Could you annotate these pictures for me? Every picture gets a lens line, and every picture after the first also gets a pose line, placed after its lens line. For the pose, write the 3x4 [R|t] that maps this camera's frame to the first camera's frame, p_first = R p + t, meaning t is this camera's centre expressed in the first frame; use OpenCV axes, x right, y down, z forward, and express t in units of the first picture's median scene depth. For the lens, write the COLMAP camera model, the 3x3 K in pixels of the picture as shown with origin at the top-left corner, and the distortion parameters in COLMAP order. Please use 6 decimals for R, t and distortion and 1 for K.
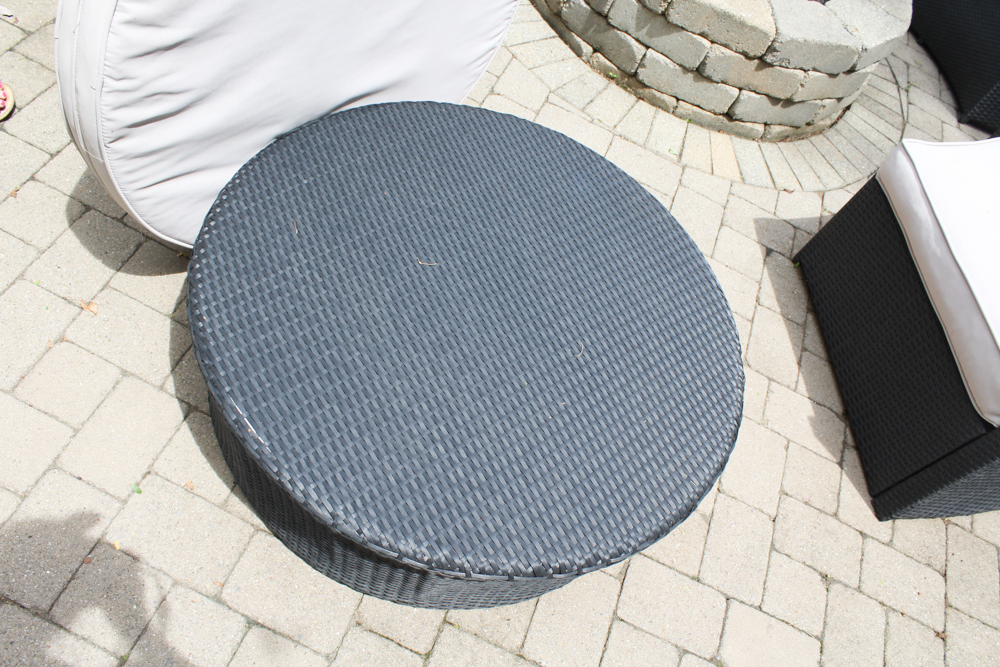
lens RADIAL K [[835.7, 0, 487.1], [0, 835.7, 344.6], [0, 0, 1]] dist [-0.177940, 0.159708]
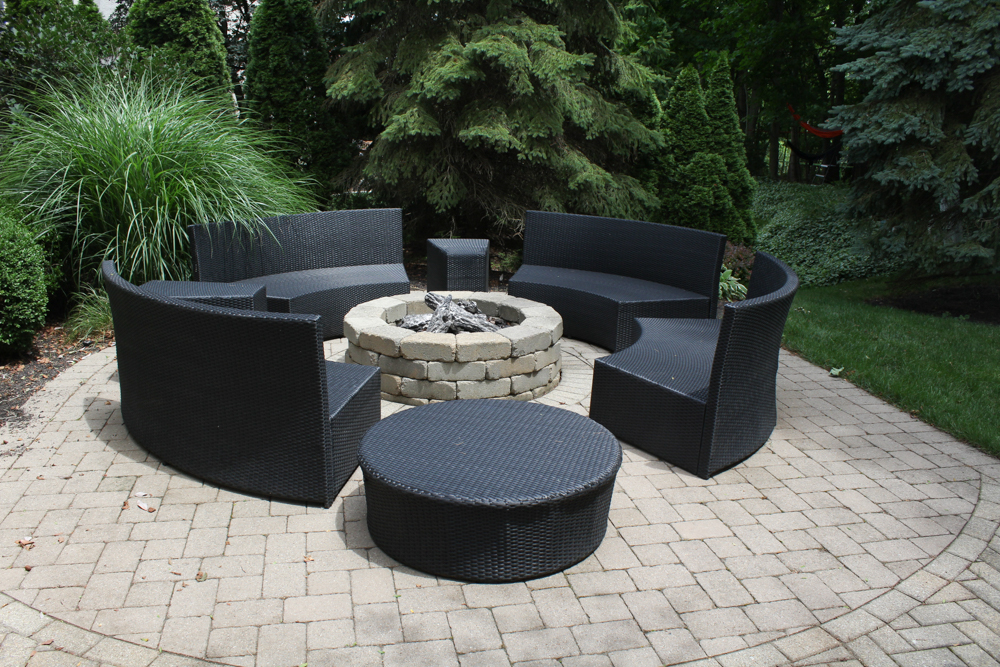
lens RADIAL K [[835.7, 0, 487.1], [0, 835.7, 344.6], [0, 0, 1]] dist [-0.177940, 0.159708]
pose [[0.816123, -0.391666, 0.424901, -0.505530], [0.563929, 0.700365, -0.437576, 0.432436], [-0.126202, 0.596730, 0.792456, -0.535089]]
